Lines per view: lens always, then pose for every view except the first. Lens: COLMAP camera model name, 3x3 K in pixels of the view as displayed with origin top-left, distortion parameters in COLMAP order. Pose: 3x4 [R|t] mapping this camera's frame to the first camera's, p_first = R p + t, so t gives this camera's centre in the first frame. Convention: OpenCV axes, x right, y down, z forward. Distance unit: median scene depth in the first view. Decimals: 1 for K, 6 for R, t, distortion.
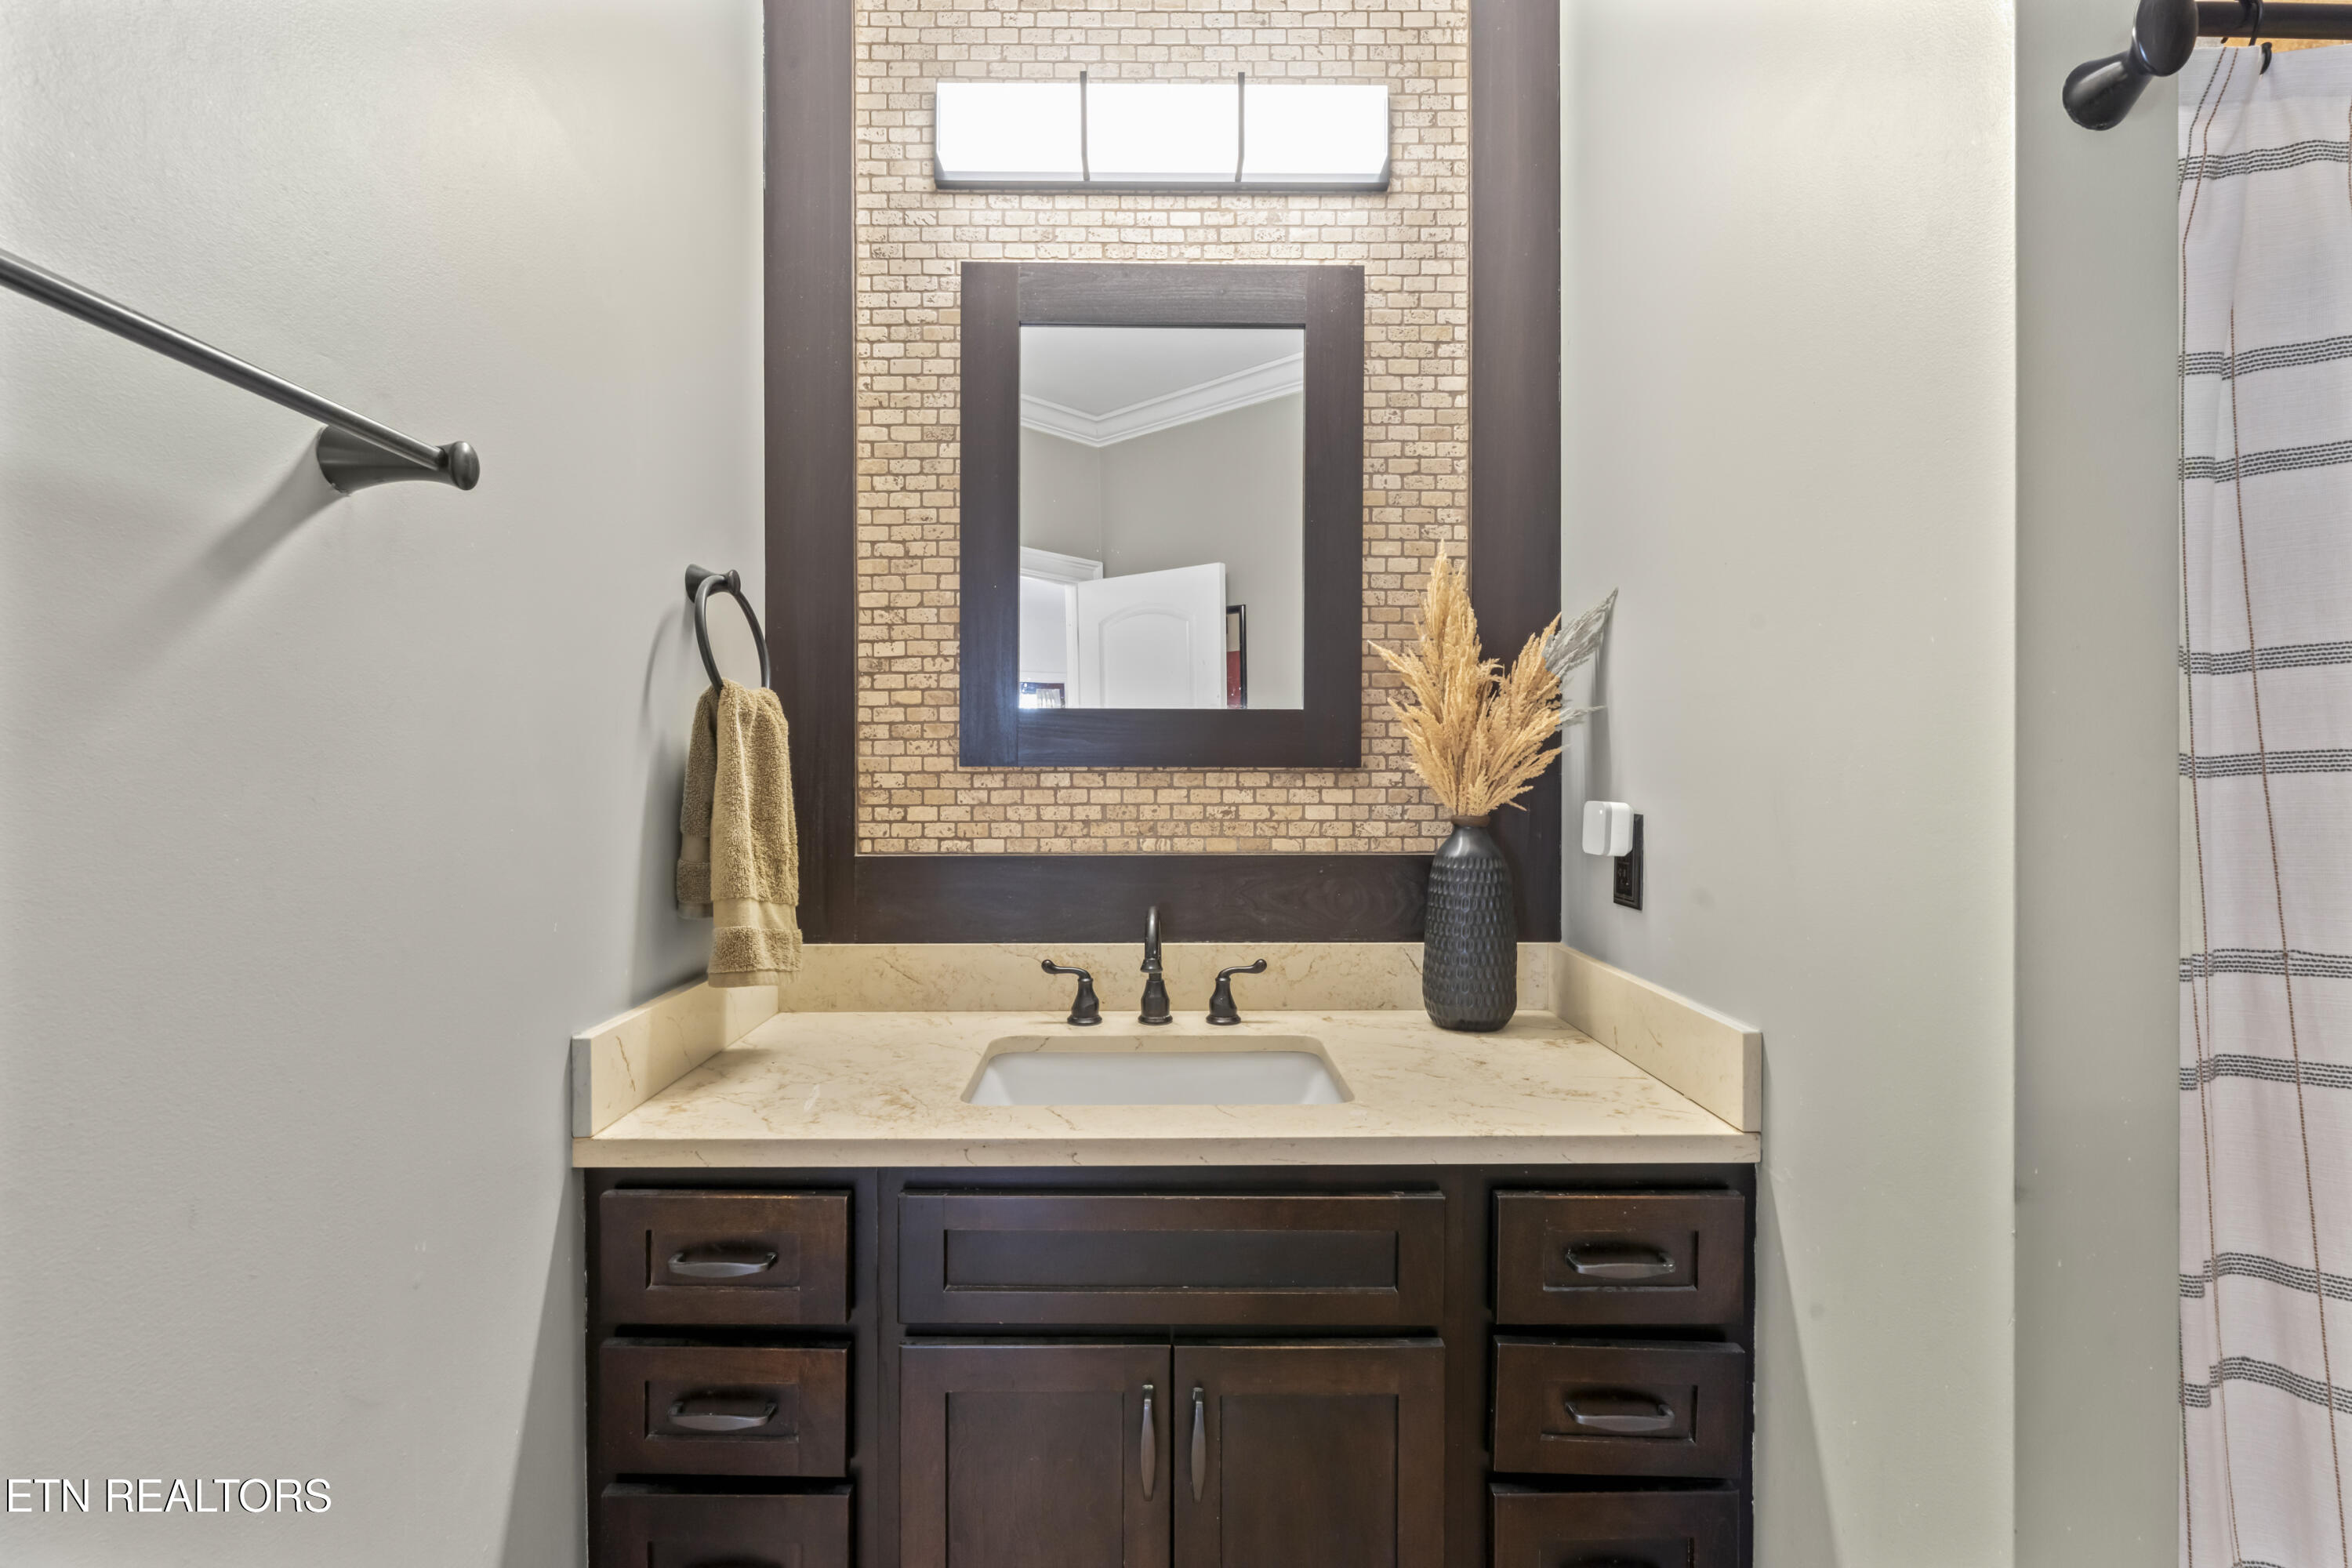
lens RADIAL K [[1044.4, 0, 1176.4], [0, 1044.4, 774.1], [0, 0, 1]] dist [-0.004373, -0.003178]
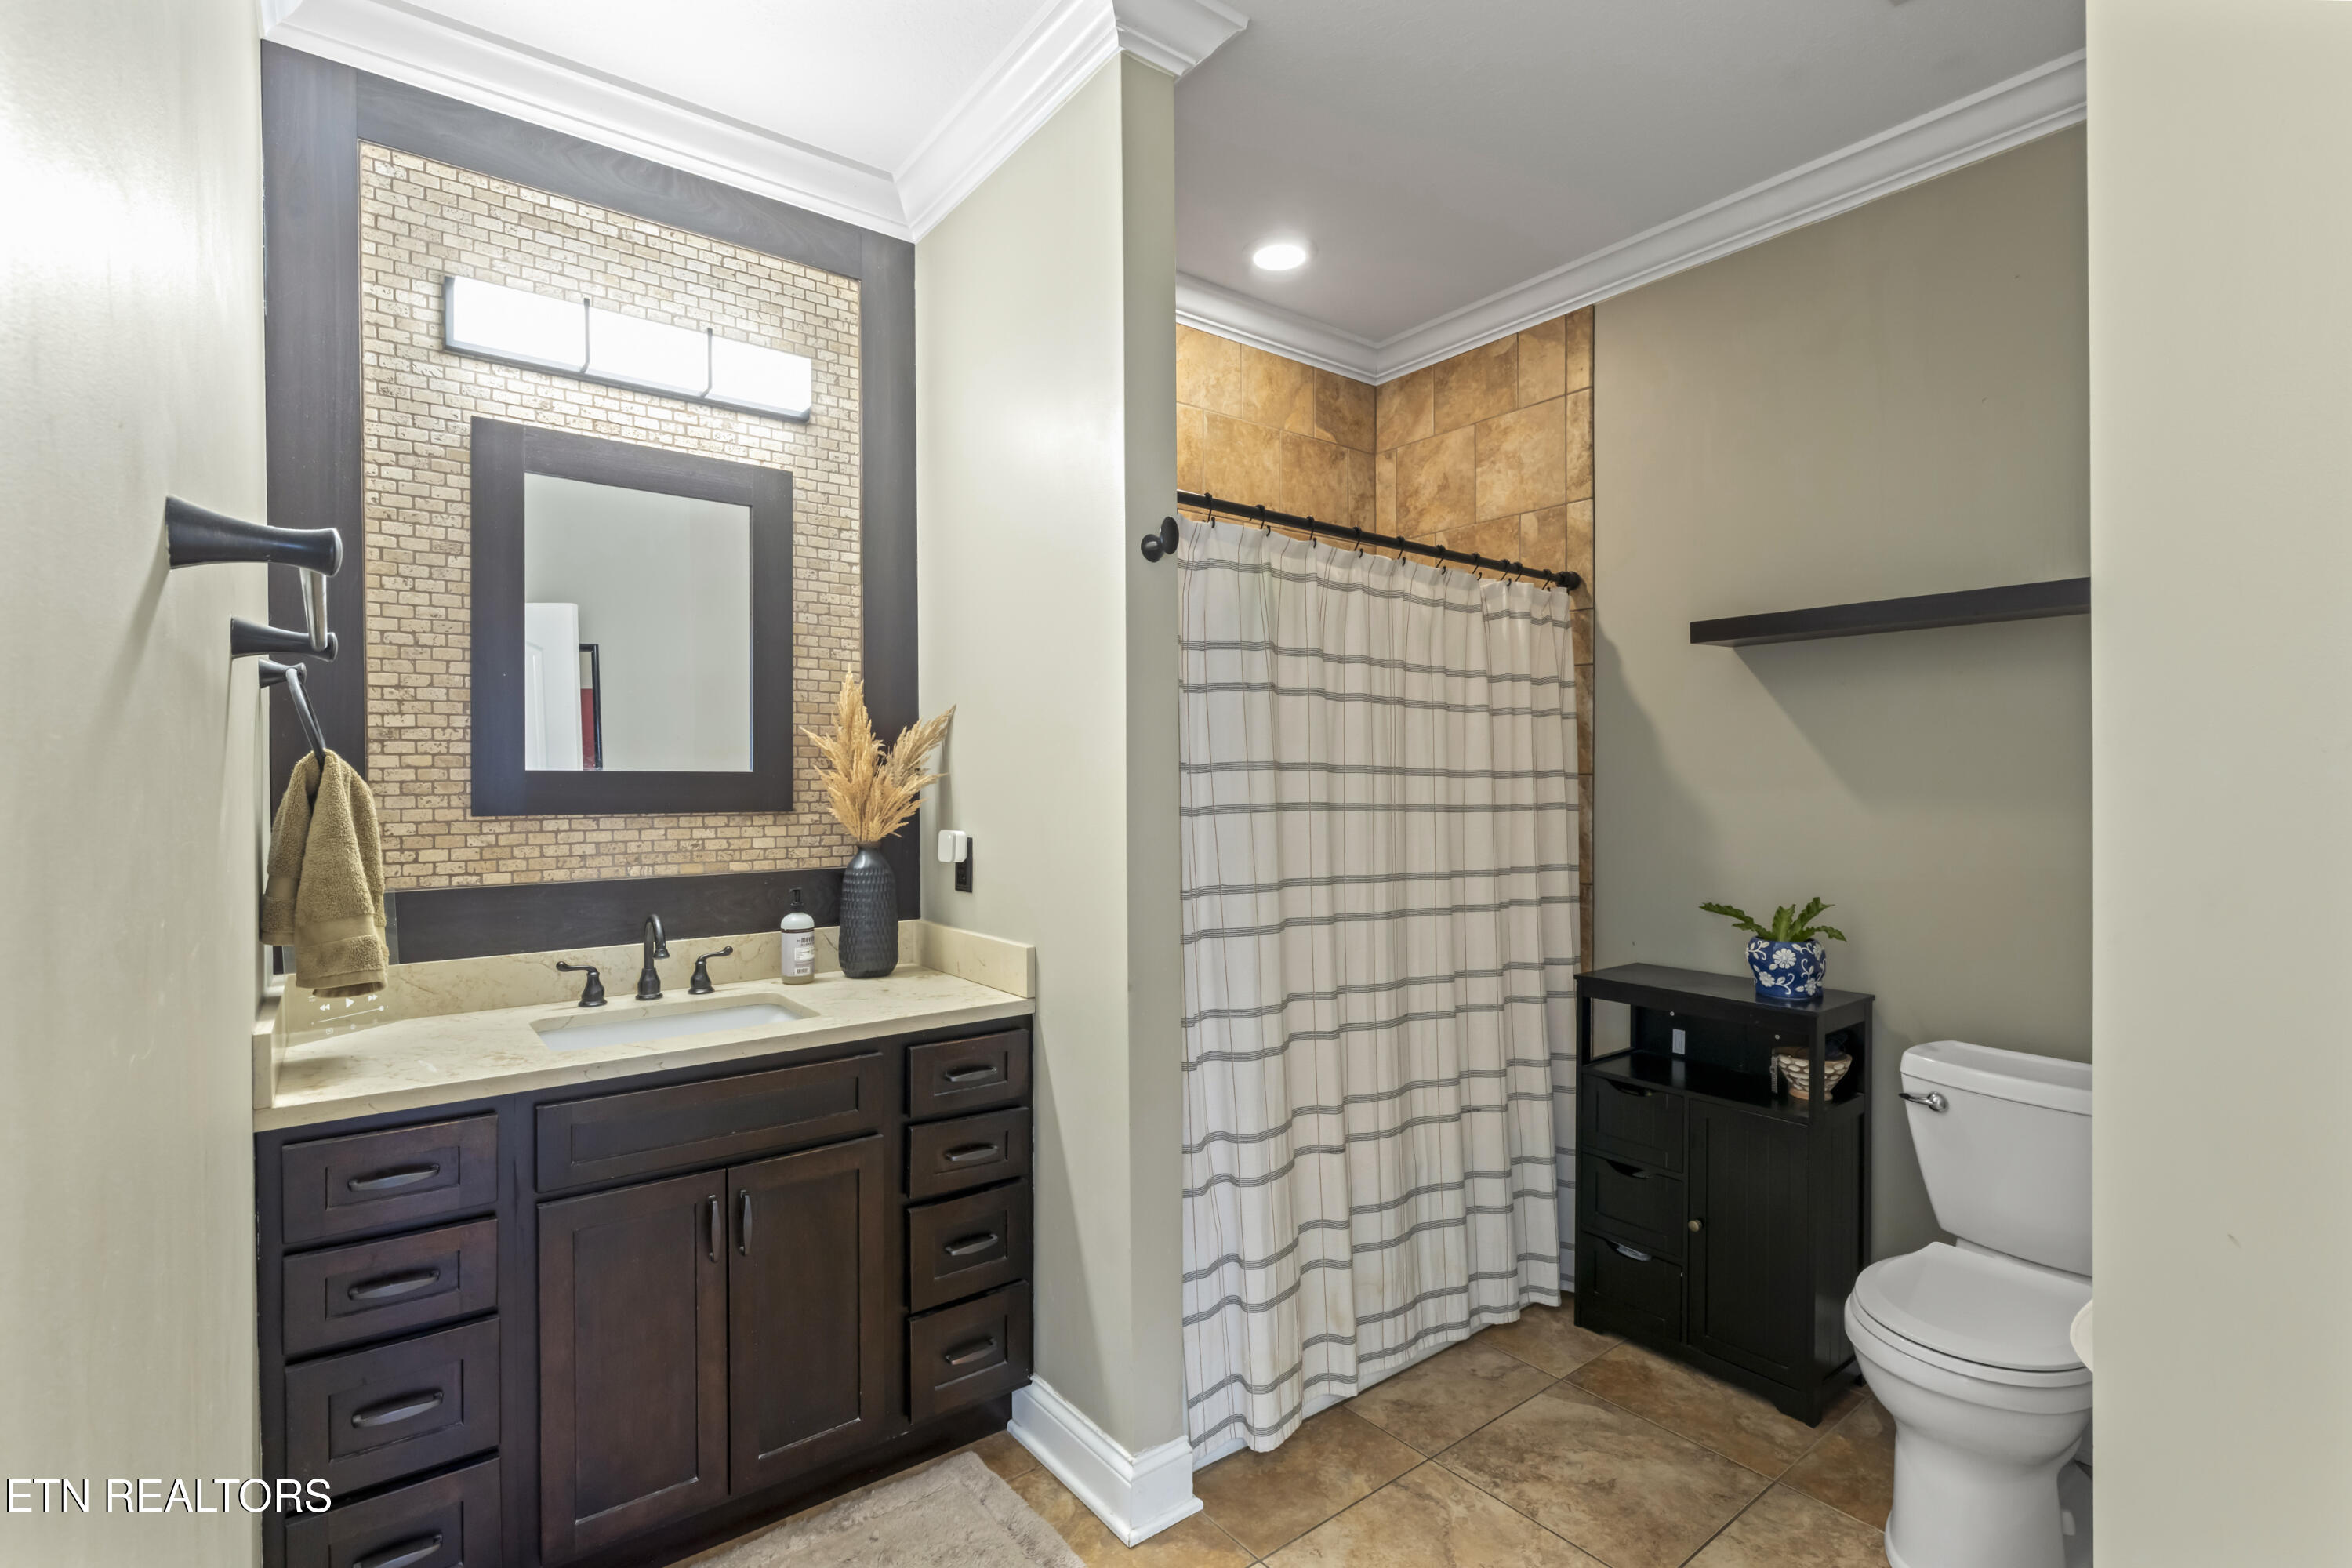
lens RADIAL K [[1044.4, 0, 1145.6], [0, 1044.4, 799.7], [0, 0, 1]] dist [-0.004373, -0.003178]
pose [[0.808234, -0.012618, 0.588727, -0.289352], [0.008450, 0.999916, 0.009831, -0.032945], [-0.588801, -0.002971, 0.808272, -0.486588]]
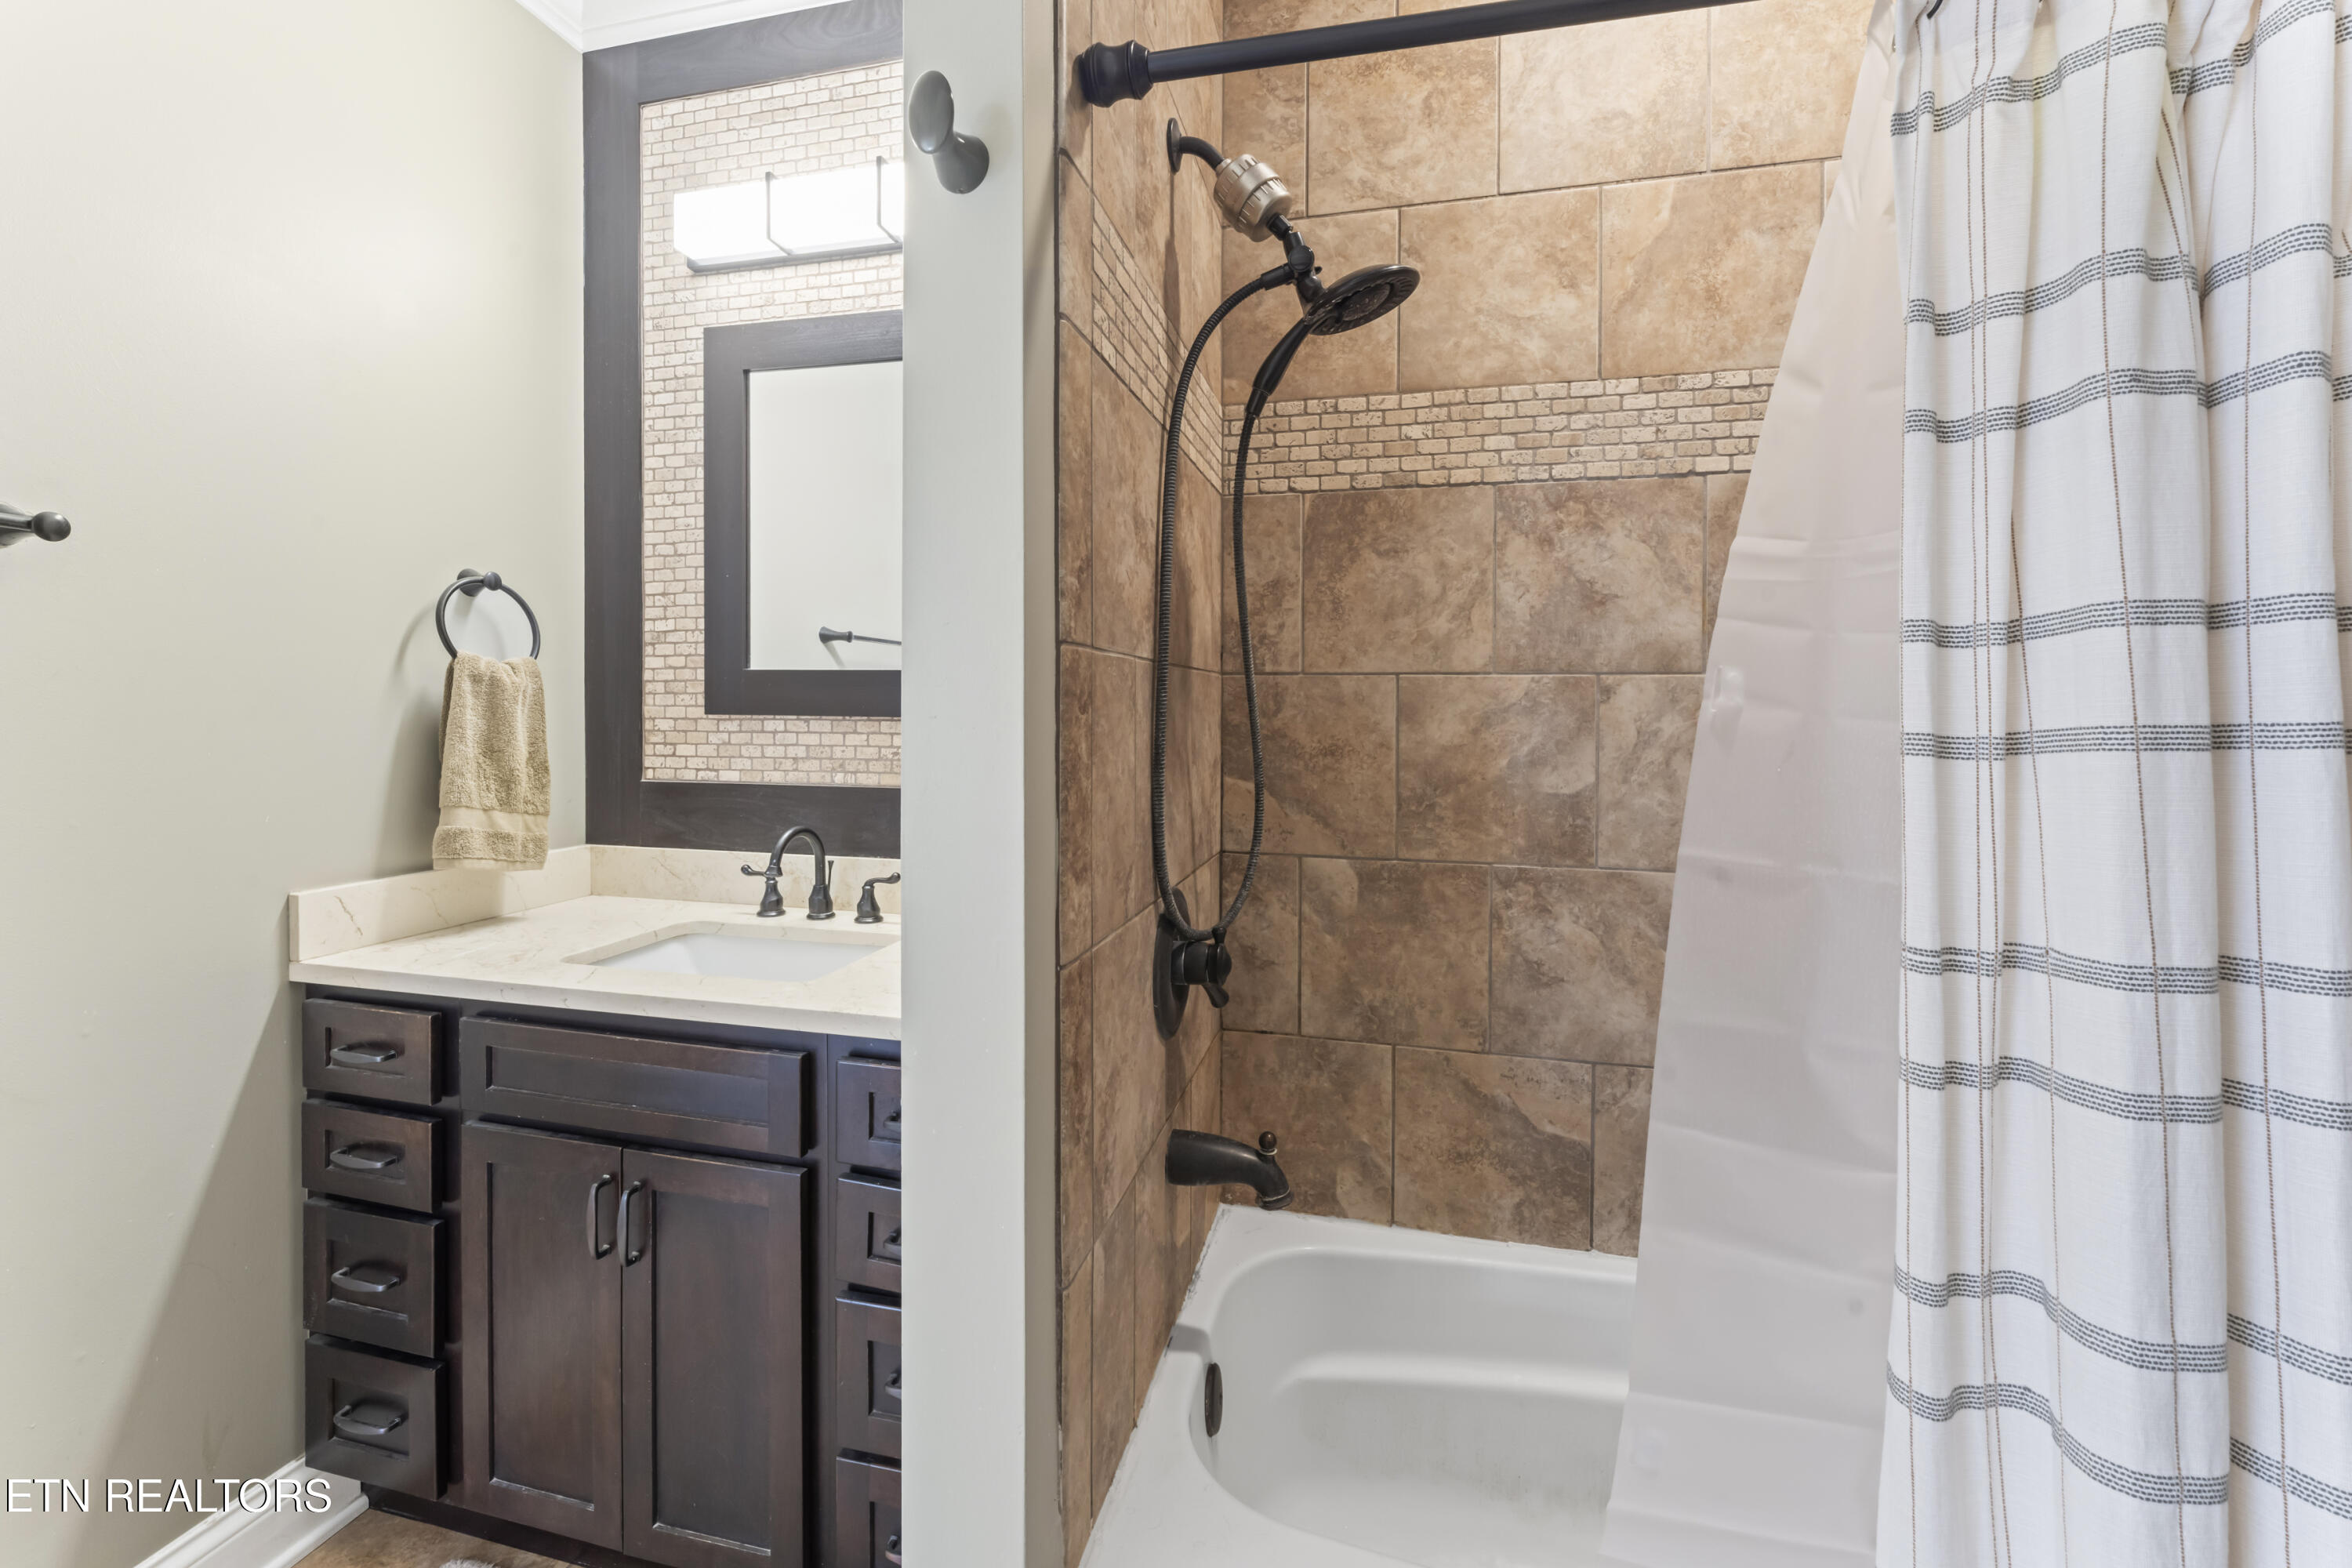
lens RADIAL K [[945.4, 0, 1185.3], [0, 945.4, 723.2], [0, 0, 1]] dist [0.000289, -0.000752]
pose [[0.970700, 0.010095, -0.240083, 0.656876], [-0.010441, 0.999945, -0.000169, -0.002431], [0.240068, 0.002671, 0.970752, -0.002648]]
